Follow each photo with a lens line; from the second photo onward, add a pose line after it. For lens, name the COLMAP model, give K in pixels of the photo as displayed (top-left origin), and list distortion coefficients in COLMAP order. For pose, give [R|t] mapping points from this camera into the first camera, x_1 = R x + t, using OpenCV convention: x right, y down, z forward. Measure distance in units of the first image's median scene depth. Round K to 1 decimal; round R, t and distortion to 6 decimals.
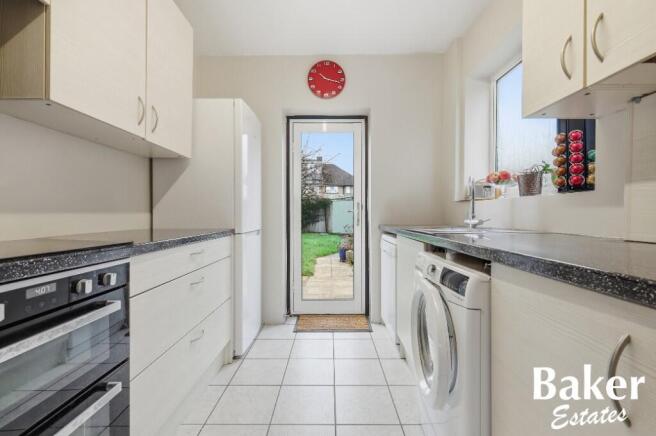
lens RADIAL K [[289.6, 0, 327.5], [0, 289.6, 215.3], [0, 0, 1]] dist [0.002357, -0.000519]
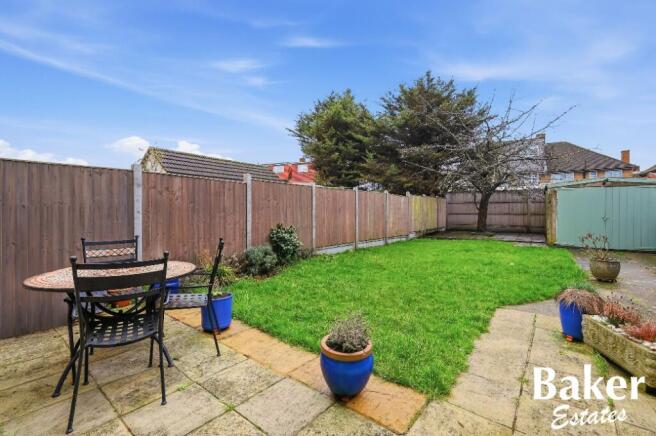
lens RADIAL K [[289.6, 0, 328.1], [0, 289.6, 215.1], [0, 0, 1]] dist [0.002357, -0.000519]
pose [[0.784789, 0.006390, -0.619731, 0.046655], [-0.001746, 0.999966, 0.008100, -0.002083], [0.619761, -0.005275, 0.784773, 0.649842]]
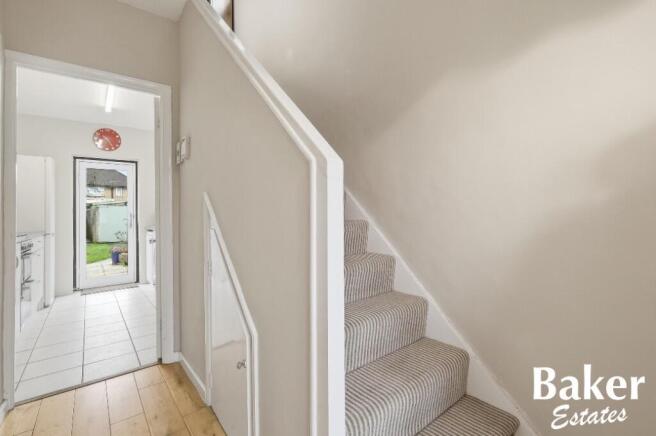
lens RADIAL K [[289.6, 0, 324.5], [0, 289.6, 213.6], [0, 0, 1]] dist [0.002357, -0.000519]
pose [[0.771889, -0.003893, 0.635745, -0.039239], [0.018548, 0.999693, -0.016398, 0.000844], [-0.635486, 0.024450, 0.771725, -0.412672]]
